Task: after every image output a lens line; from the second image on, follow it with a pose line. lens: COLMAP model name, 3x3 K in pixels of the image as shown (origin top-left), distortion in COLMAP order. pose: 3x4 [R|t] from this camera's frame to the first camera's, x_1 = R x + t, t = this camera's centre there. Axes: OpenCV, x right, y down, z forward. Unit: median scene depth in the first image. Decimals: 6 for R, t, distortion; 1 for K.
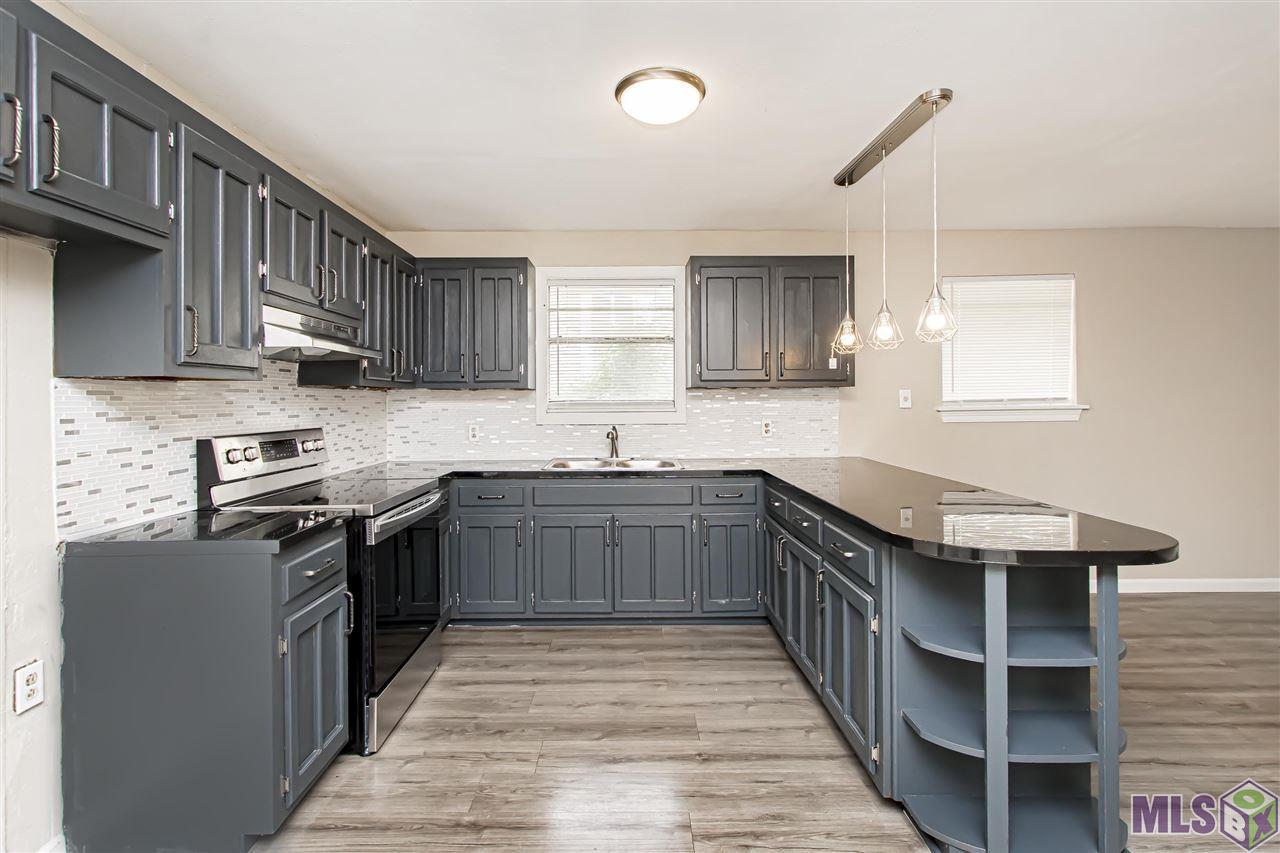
lens RADIAL K [[589.1, 0, 631.9], [0, 589.1, 416.2], [0, 0, 1]] dist [0.017241, -0.003834]
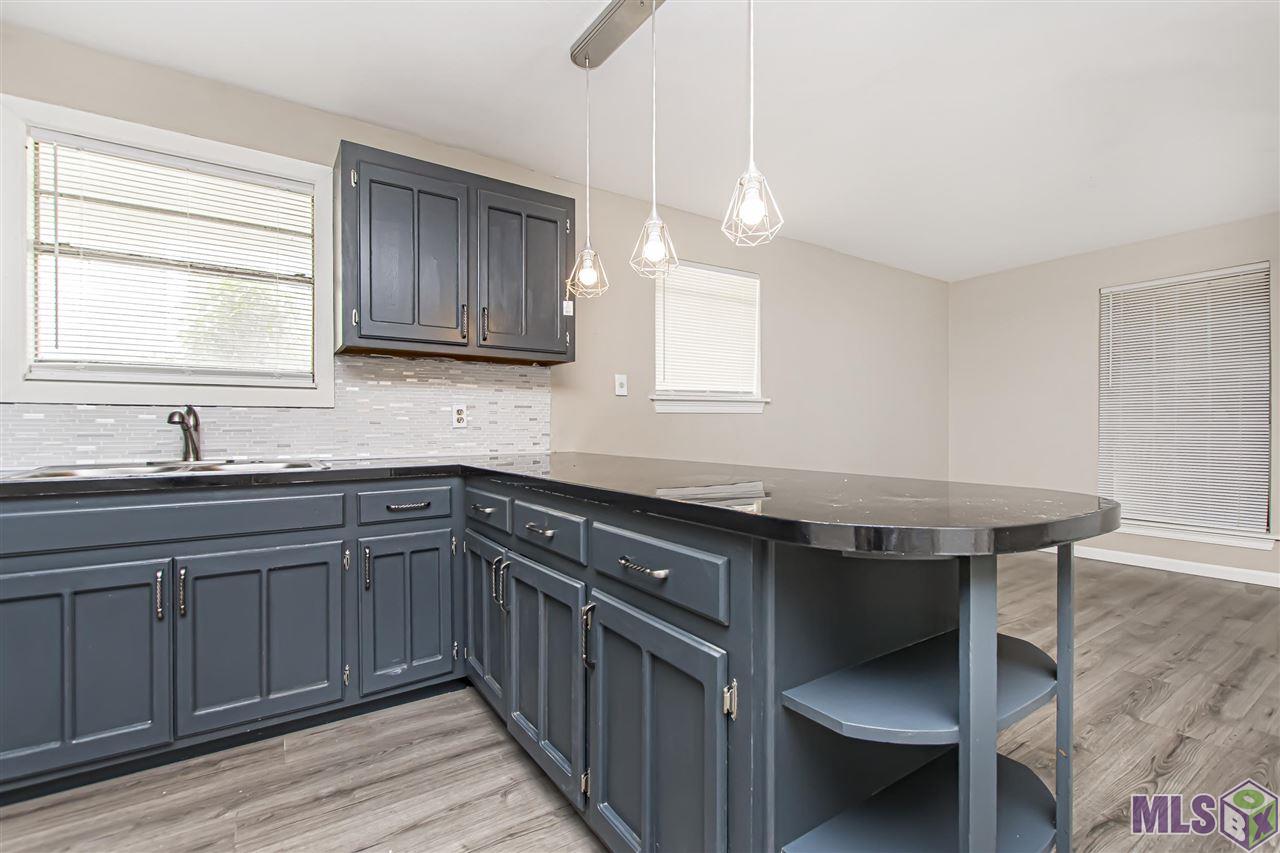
lens RADIAL K [[589.1, 0, 676.2], [0, 589.1, 426.3], [0, 0, 1]] dist [0.017241, -0.003834]
pose [[0.818510, 0.004342, 0.574475, 0.028141], [0.004278, 0.999898, -0.013651, 0.052694], [-0.574476, 0.013631, 0.818408, 0.272064]]
